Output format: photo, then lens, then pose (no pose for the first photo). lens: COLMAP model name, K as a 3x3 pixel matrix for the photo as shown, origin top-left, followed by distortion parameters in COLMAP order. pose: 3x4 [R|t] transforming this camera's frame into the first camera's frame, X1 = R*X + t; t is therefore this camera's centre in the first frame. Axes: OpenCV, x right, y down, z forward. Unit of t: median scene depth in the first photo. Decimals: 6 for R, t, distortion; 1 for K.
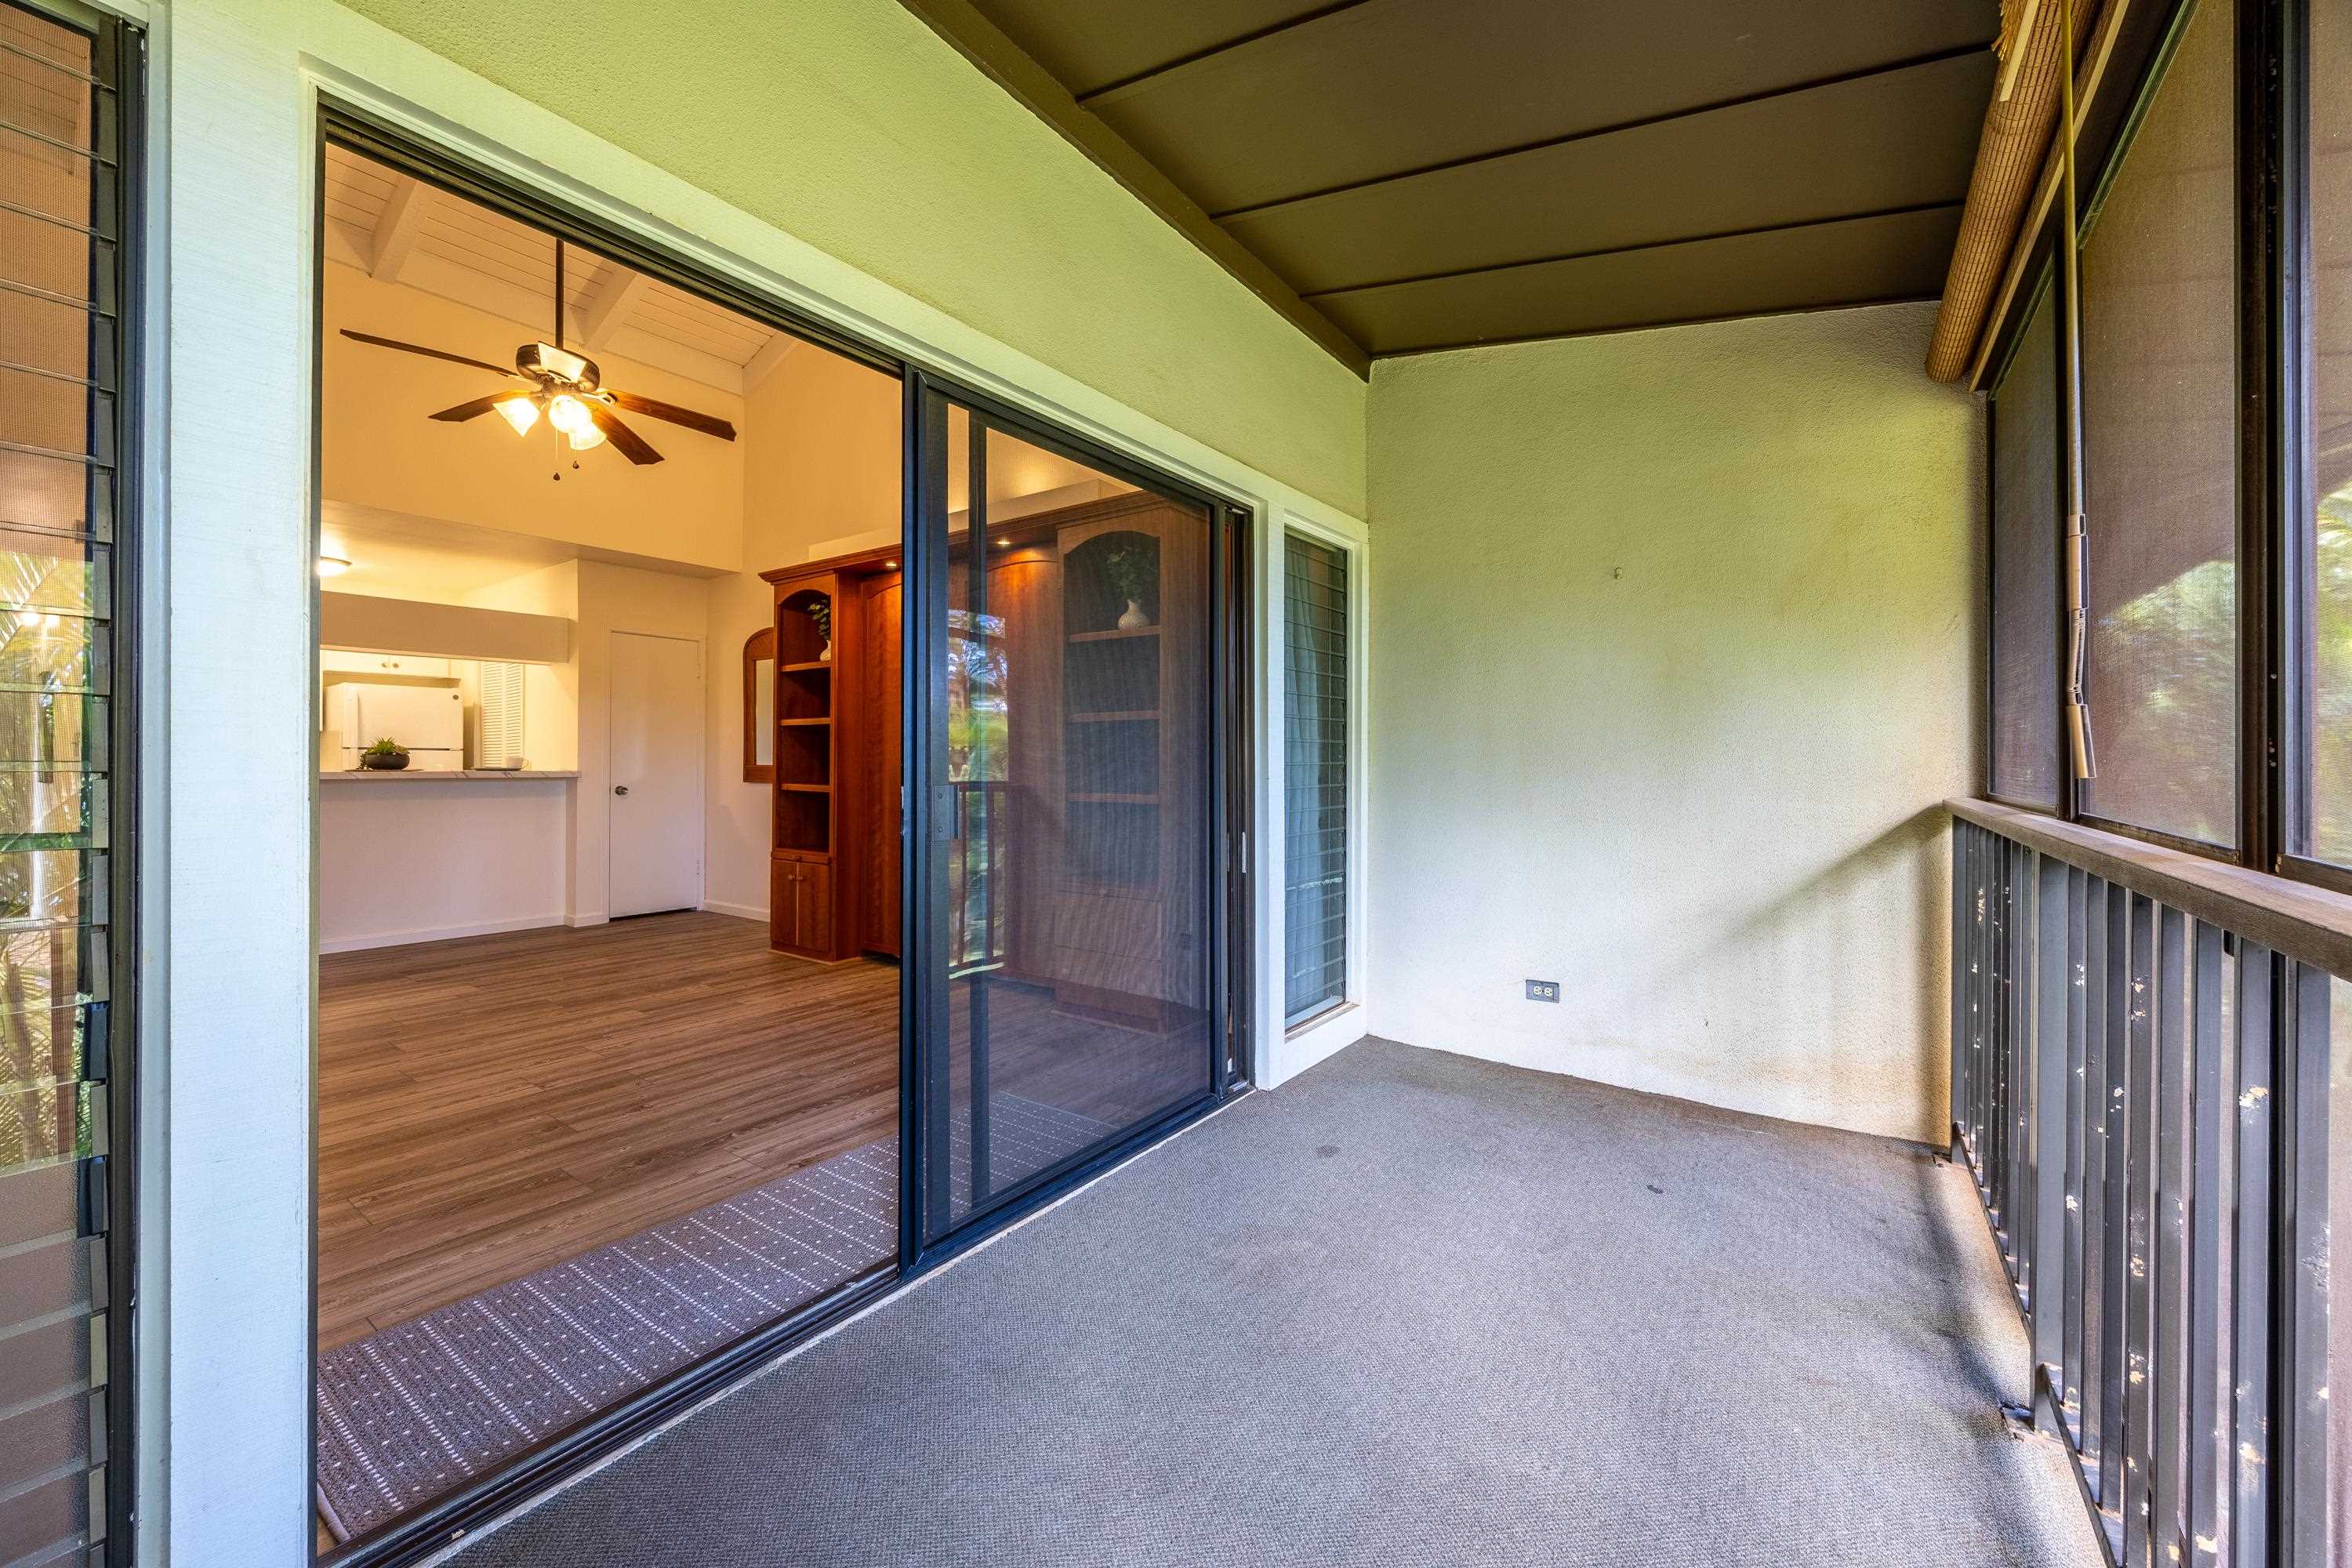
lens RADIAL K [[913.1, 0, 1181.2], [0, 913.1, 765.7], [0, 0, 1]] dist [-0.001617, 0.000384]
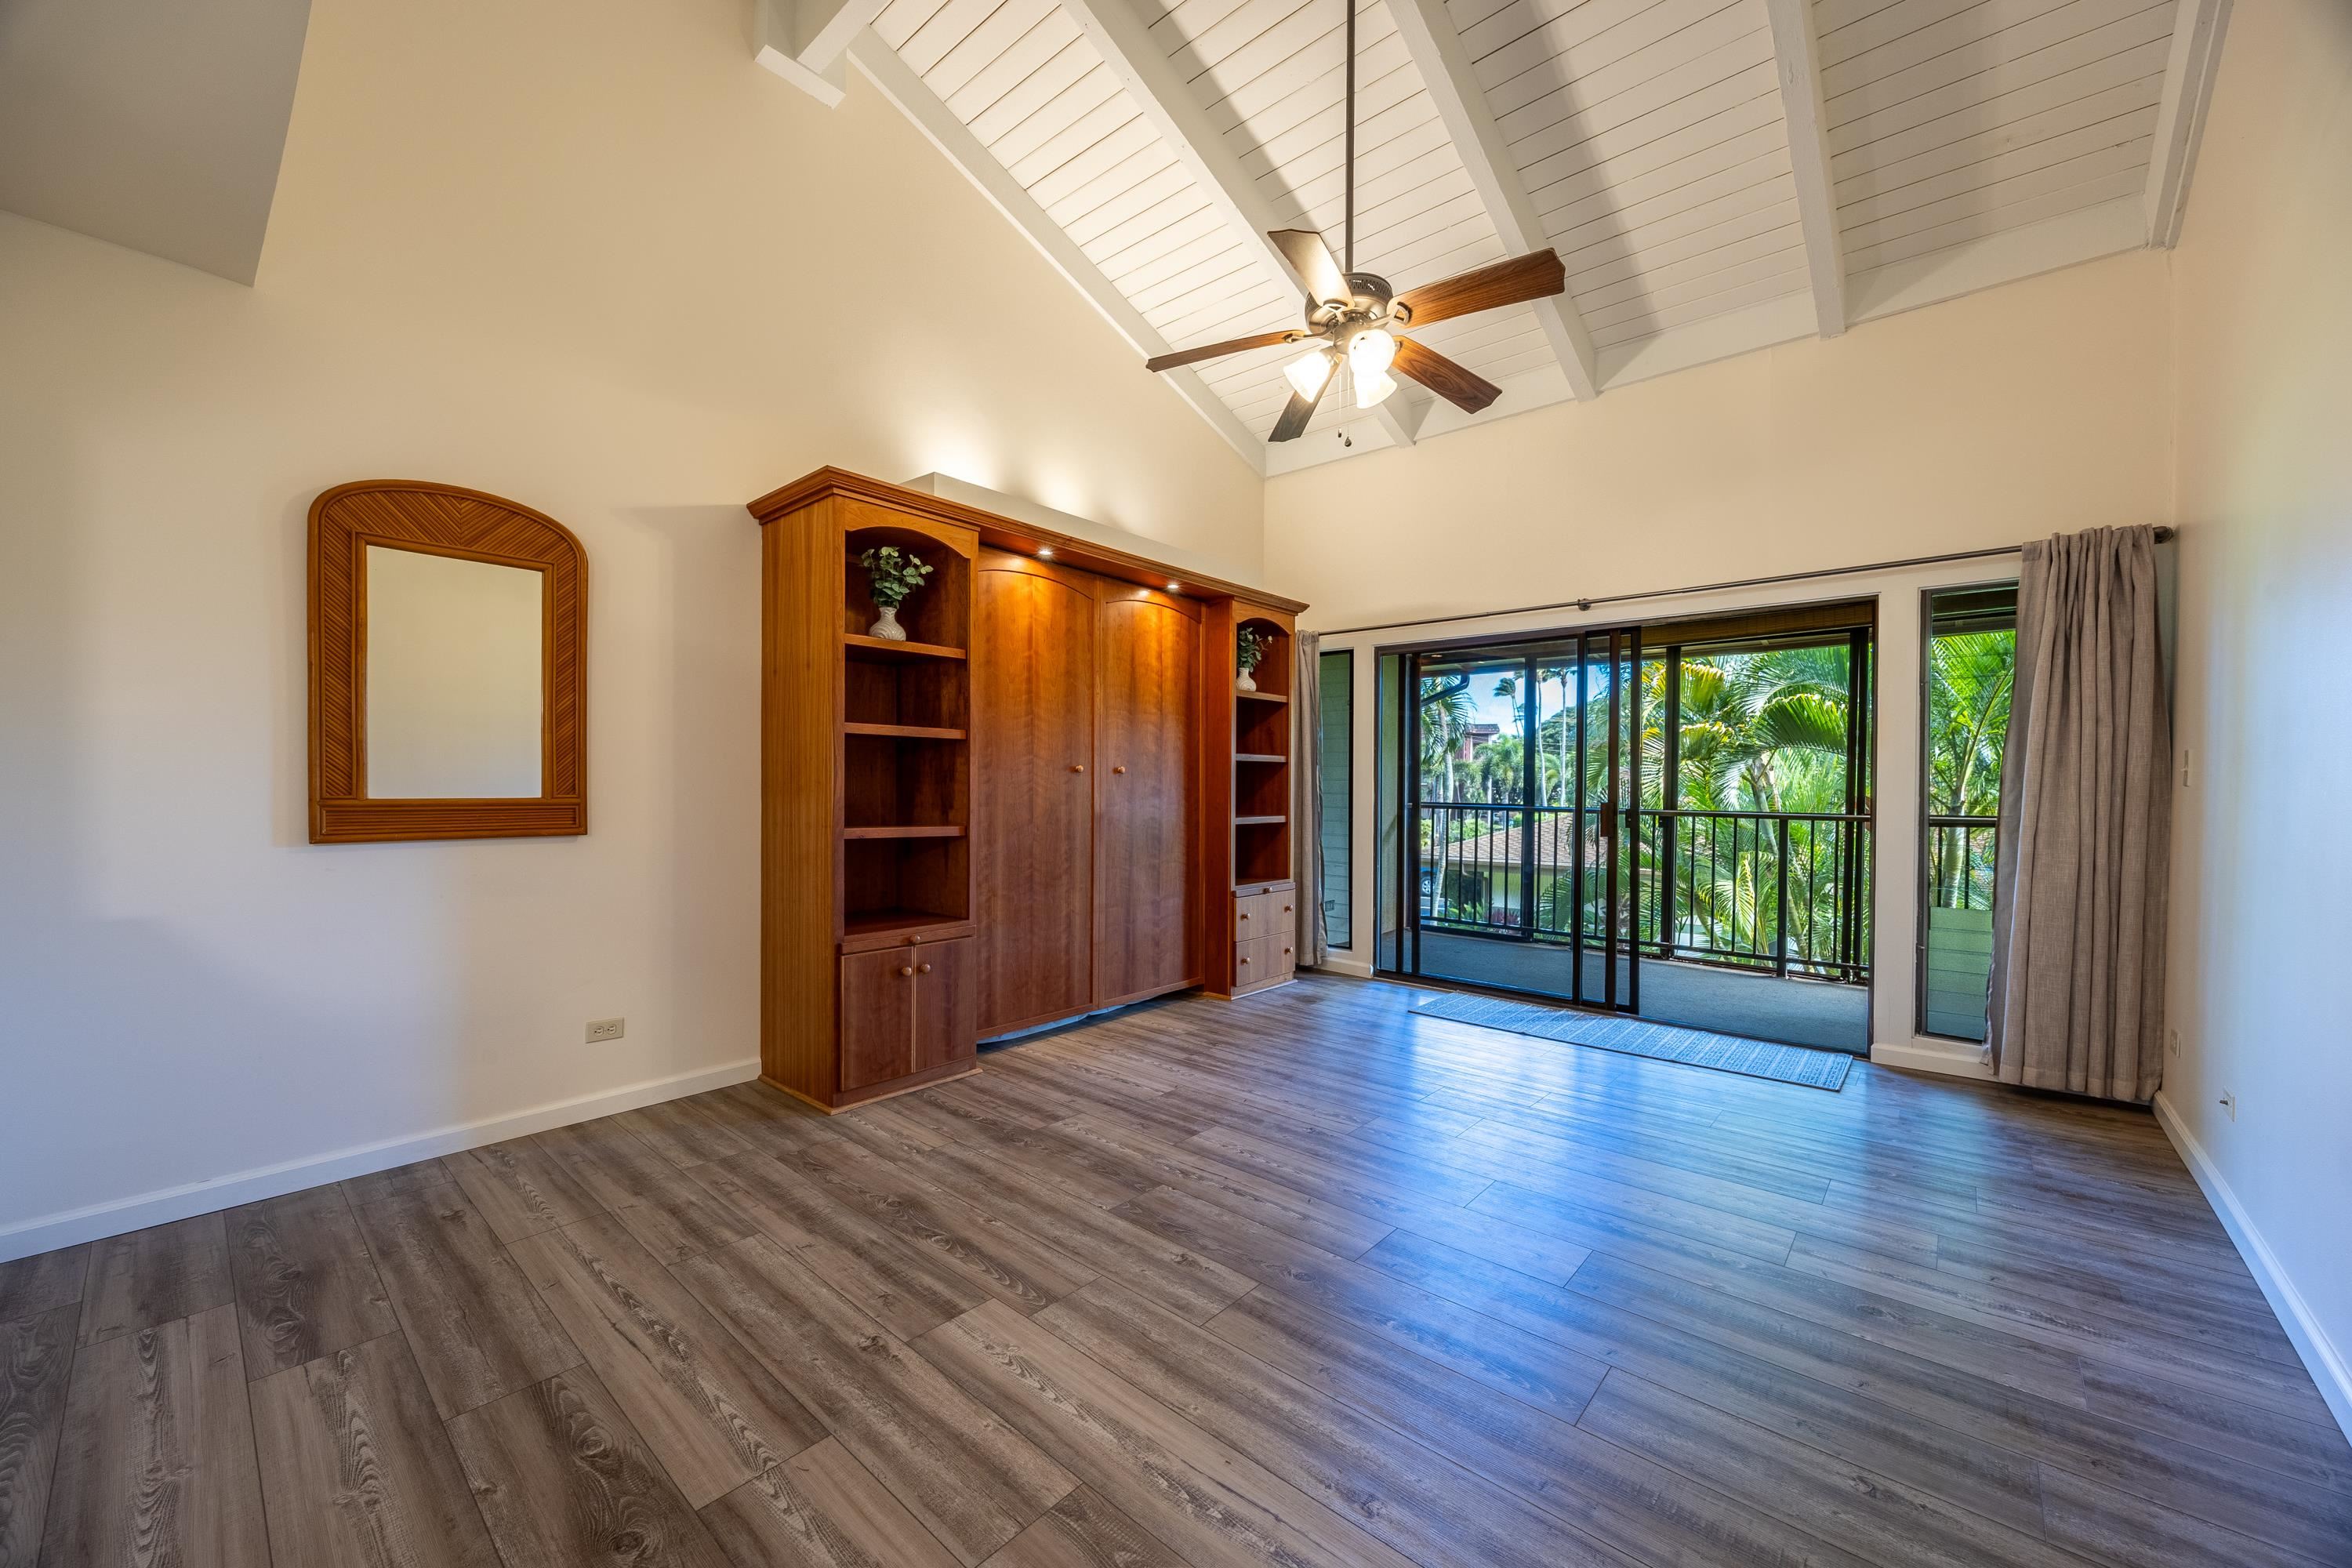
lens RADIAL K [[898.7, 0, 1175.0], [0, 898.7, 791.9], [0, 0, 1]] dist [0.001648, 0.000144]
pose [[0.099530, -0.007861, 0.995004, -1.212479], [-0.004158, 0.999957, 0.008317, -0.013050], [-0.995026, -0.004965, 0.099493, 0.870402]]
